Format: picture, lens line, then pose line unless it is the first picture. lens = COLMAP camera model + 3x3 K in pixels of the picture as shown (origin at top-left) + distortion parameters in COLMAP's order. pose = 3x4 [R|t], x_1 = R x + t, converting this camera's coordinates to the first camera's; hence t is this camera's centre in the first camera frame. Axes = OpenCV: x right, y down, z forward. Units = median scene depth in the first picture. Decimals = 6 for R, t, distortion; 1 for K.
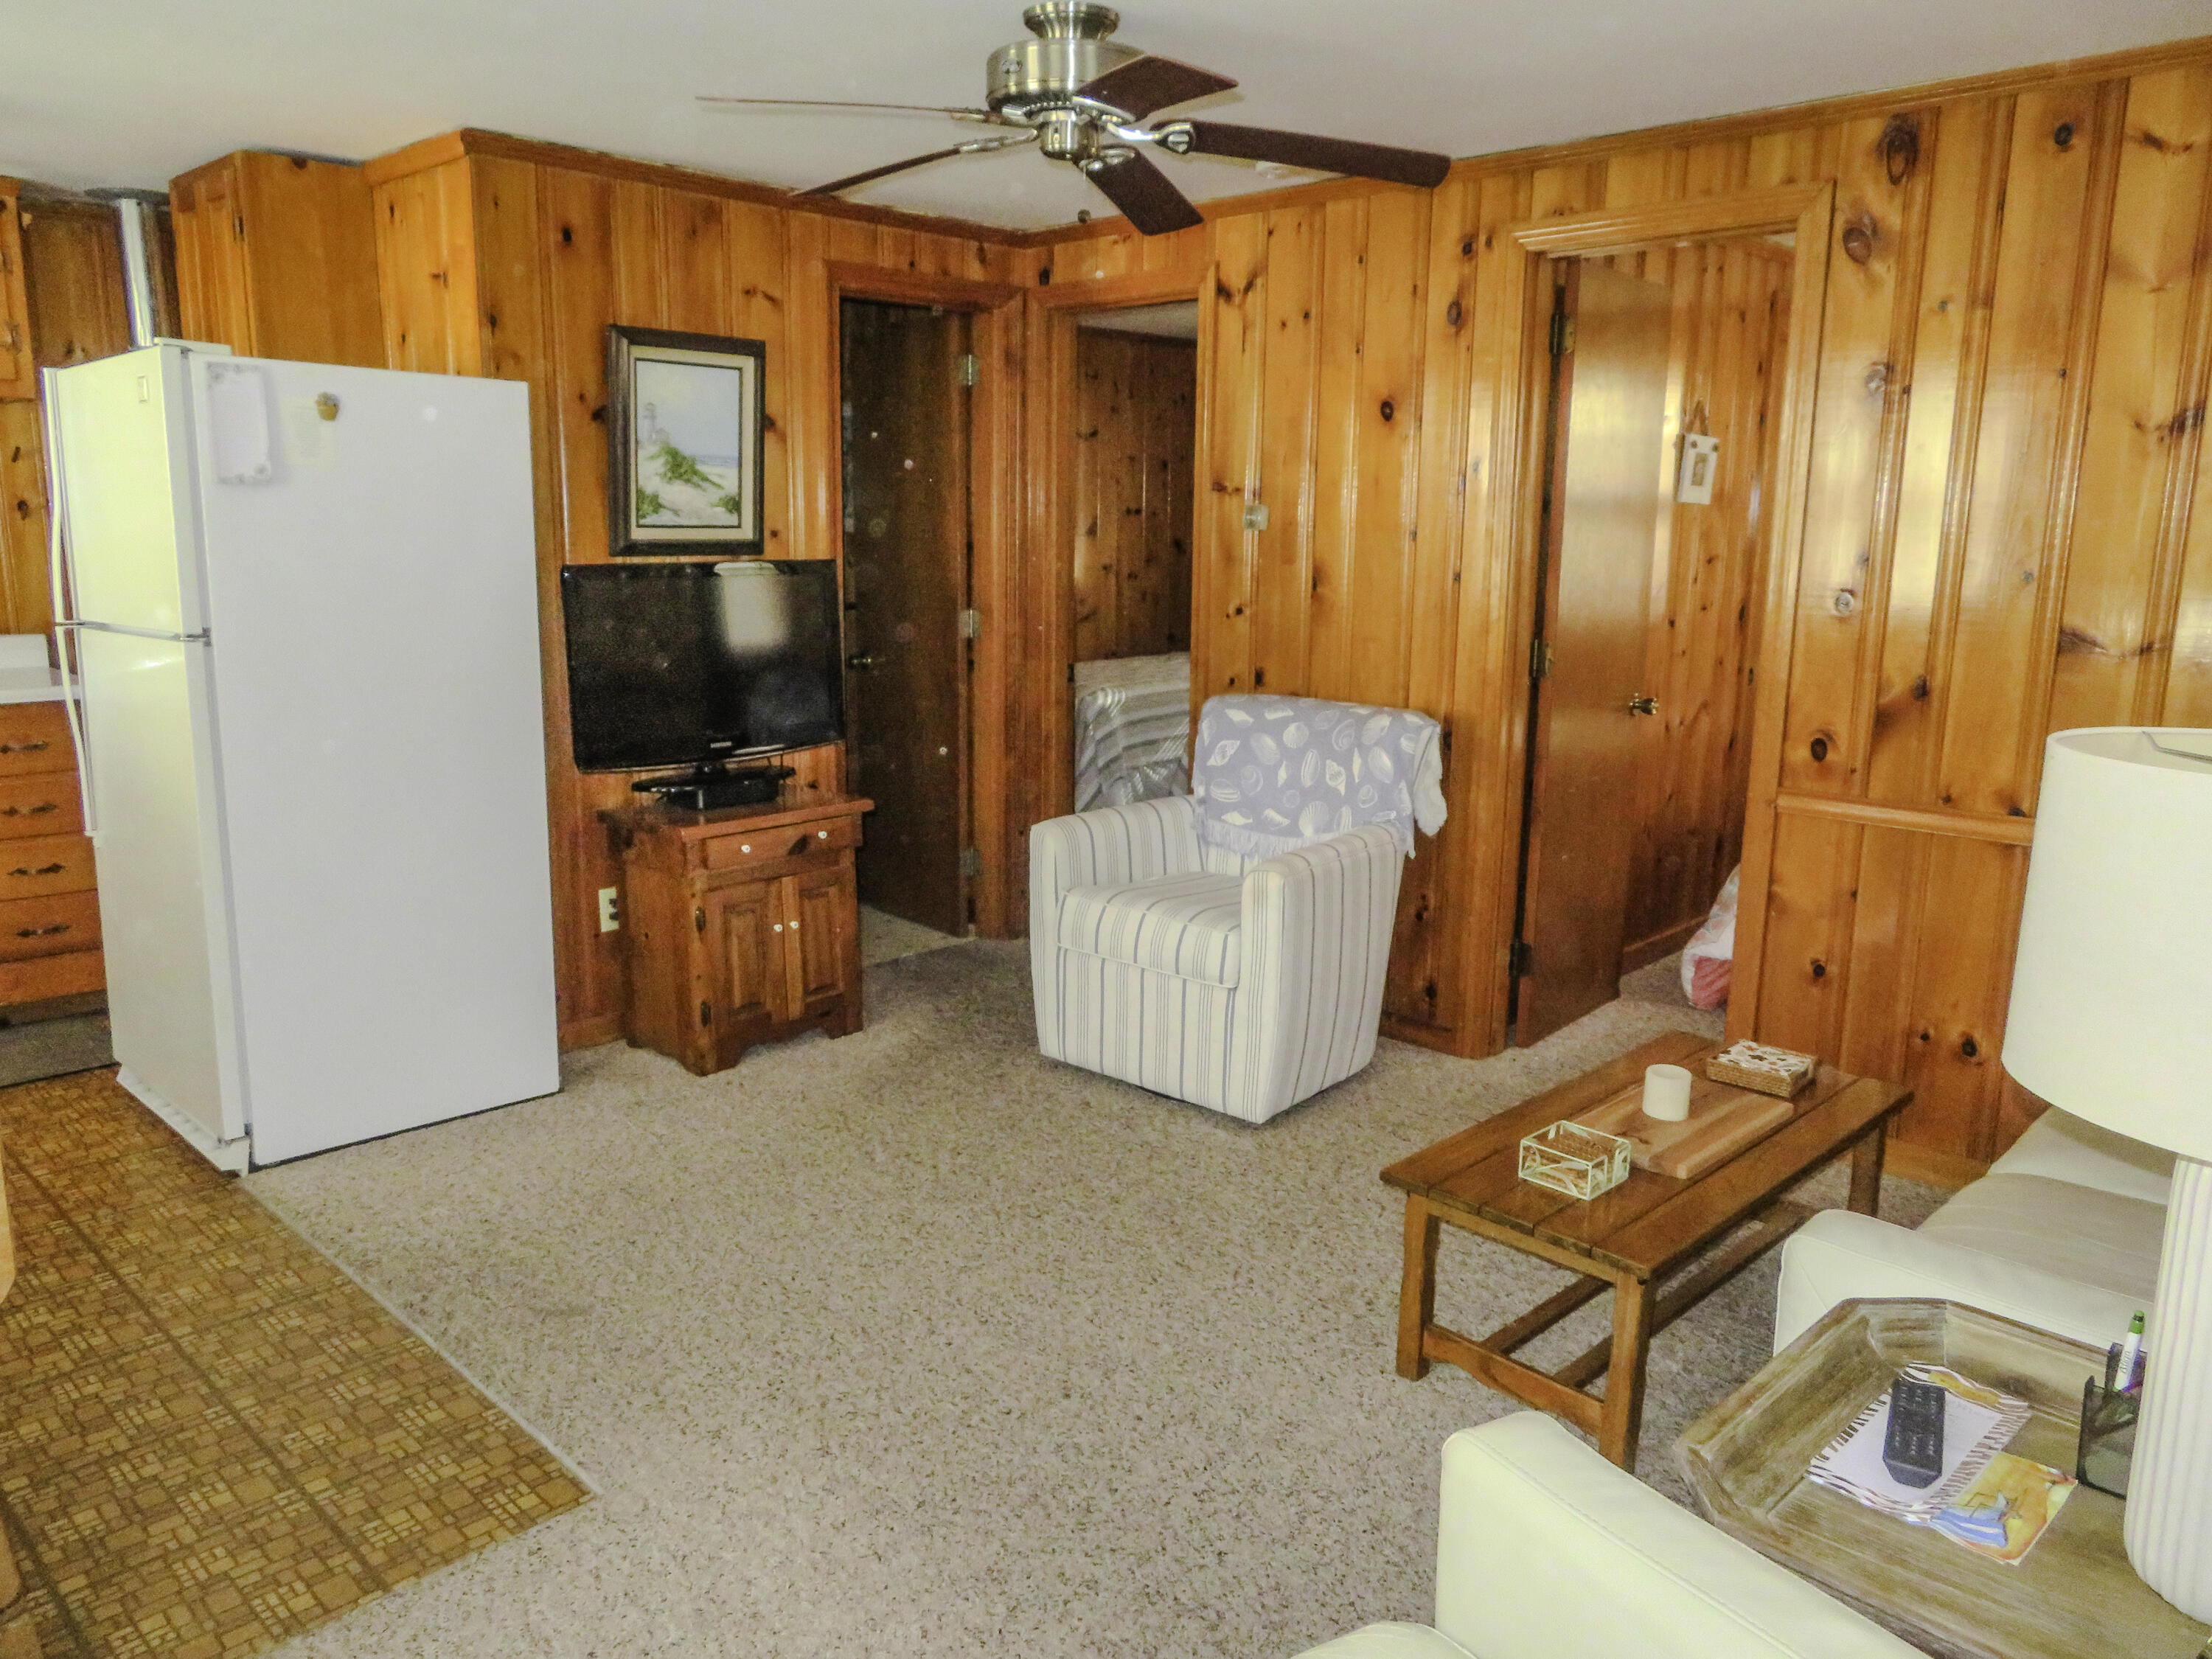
lens RADIAL K [[1604.8, 0, 1104.4], [0, 1604.8, 826.4], [0, 0, 1]] dist [-0.000938, -0.000606]
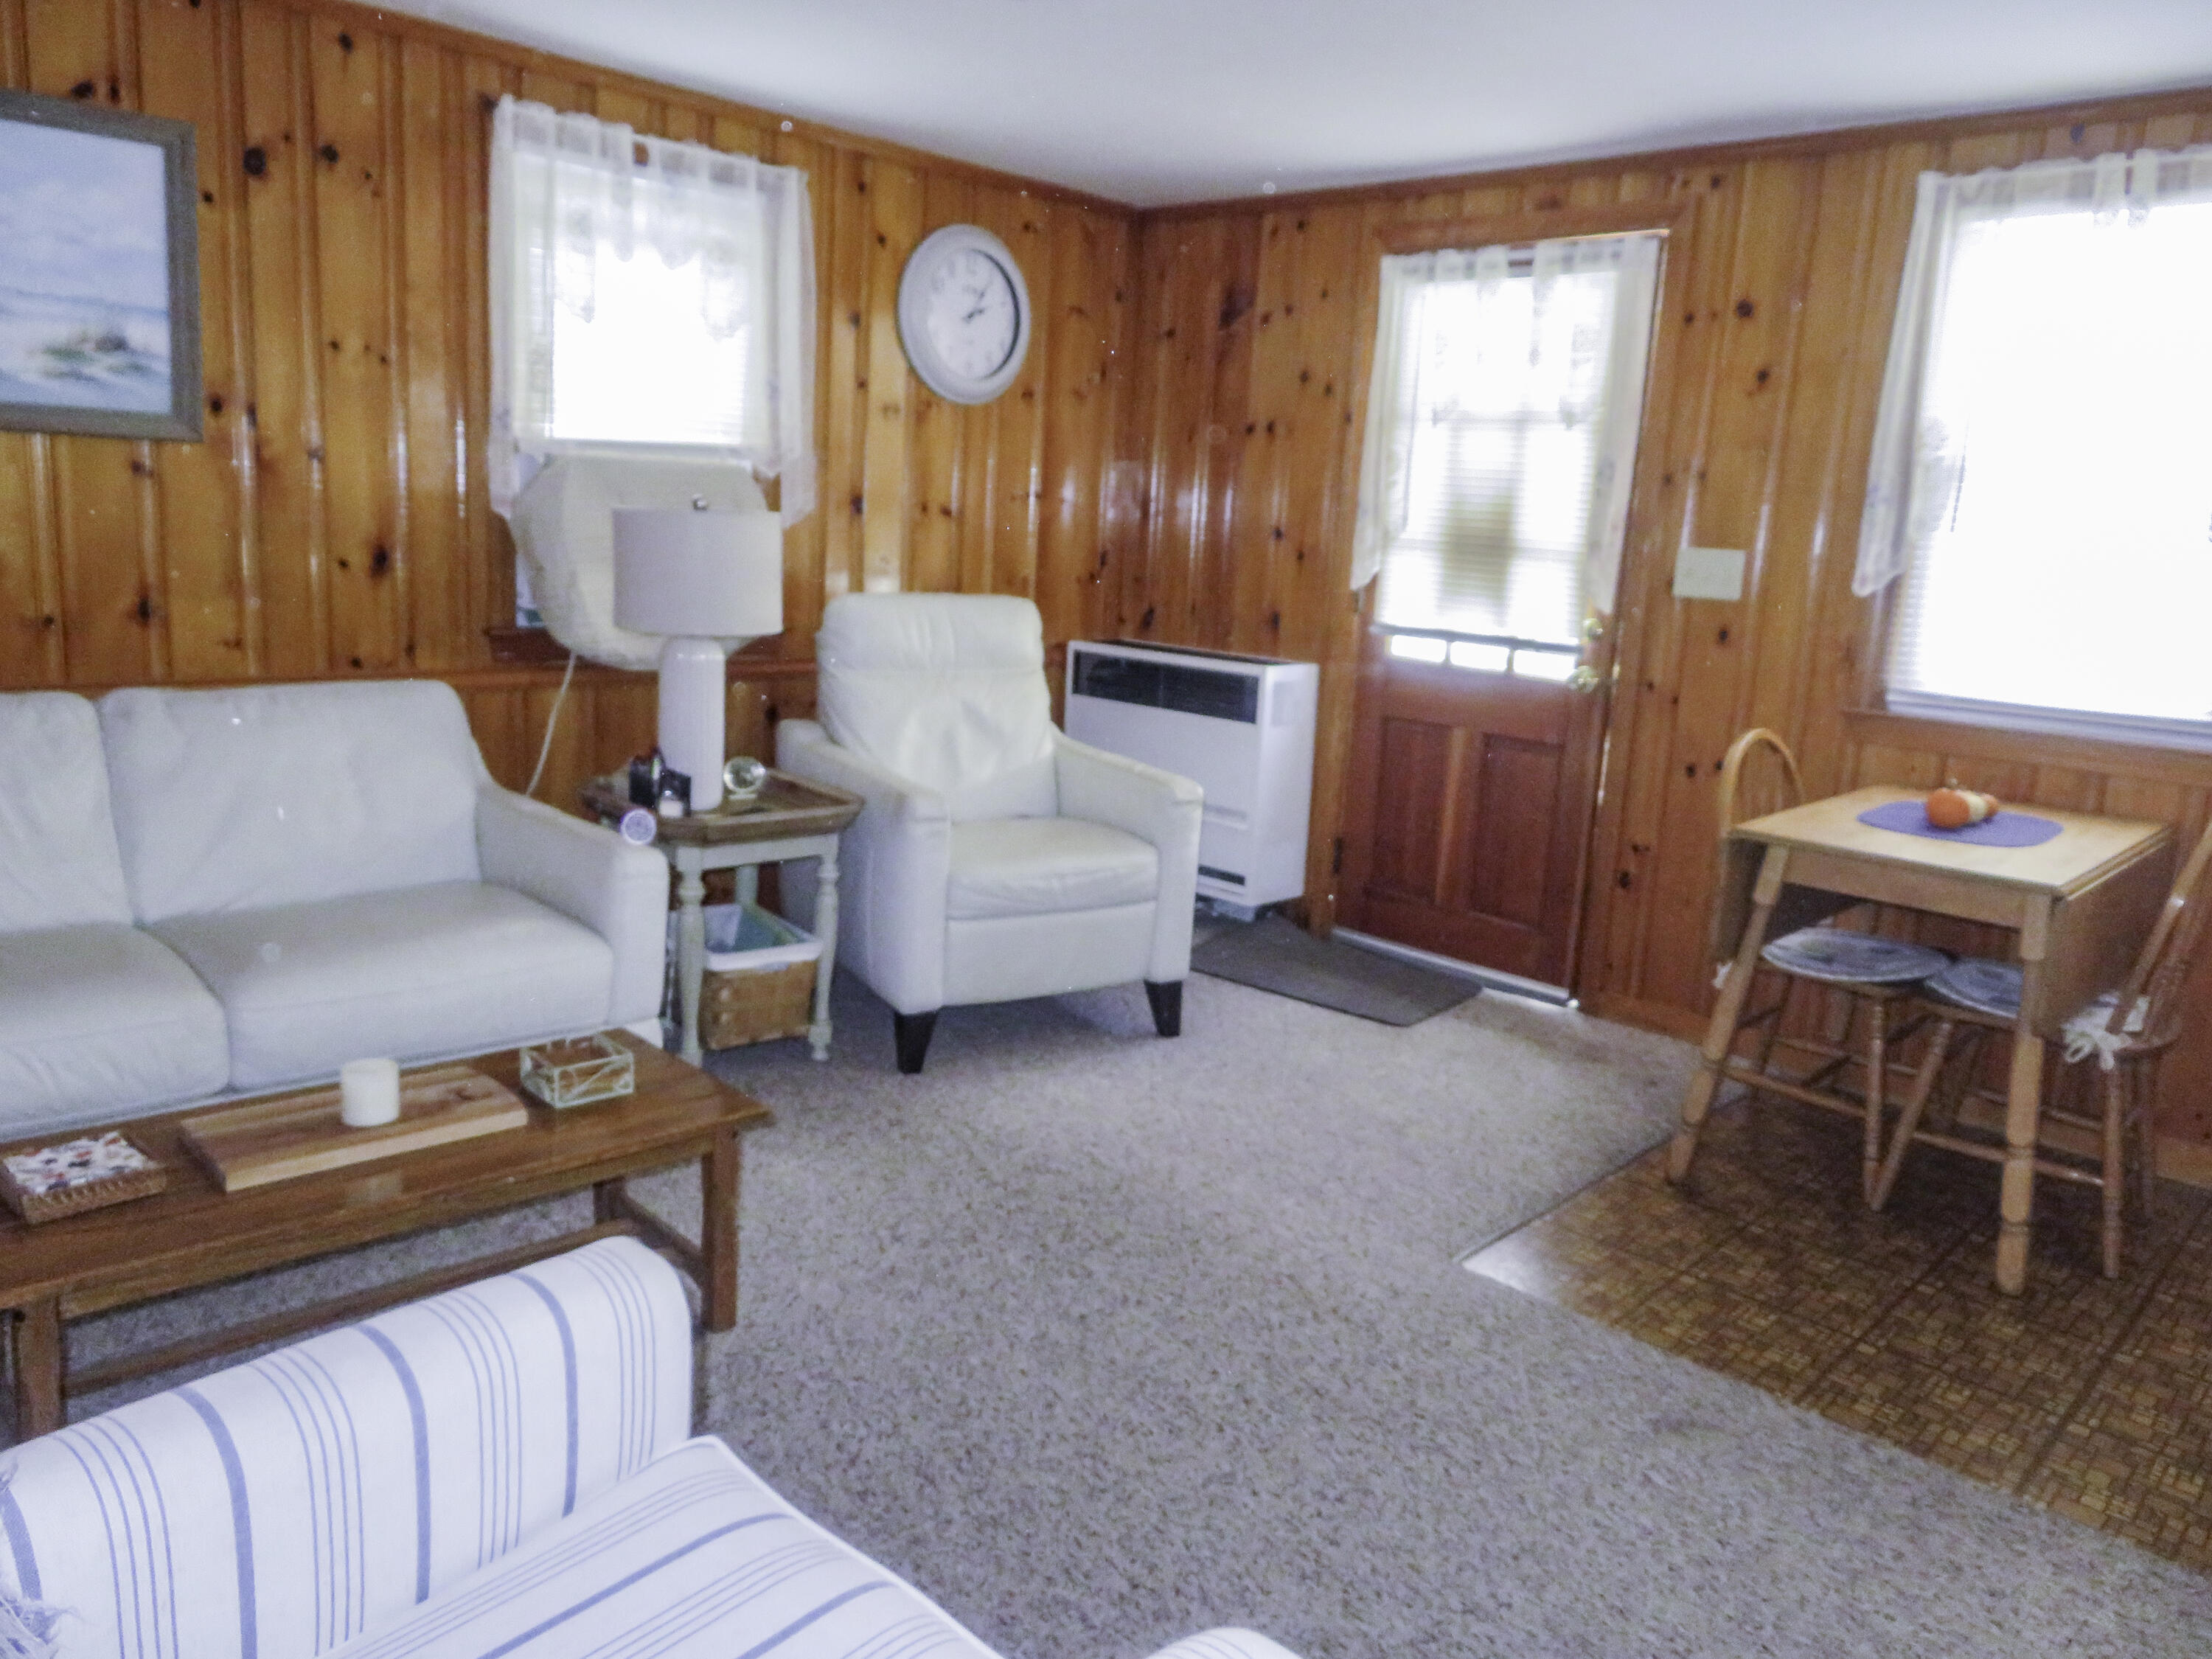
lens RADIAL K [[1604.8, 0, 1107.8], [0, 1604.8, 824.2], [0, 0, 1]] dist [-0.000938, -0.000606]
pose [[-0.997518, -0.068064, -0.018053, 0.000624], [-0.069795, 0.921642, 0.381712, -0.299122], [-0.009342, 0.382025, -0.924105, 1.708481]]
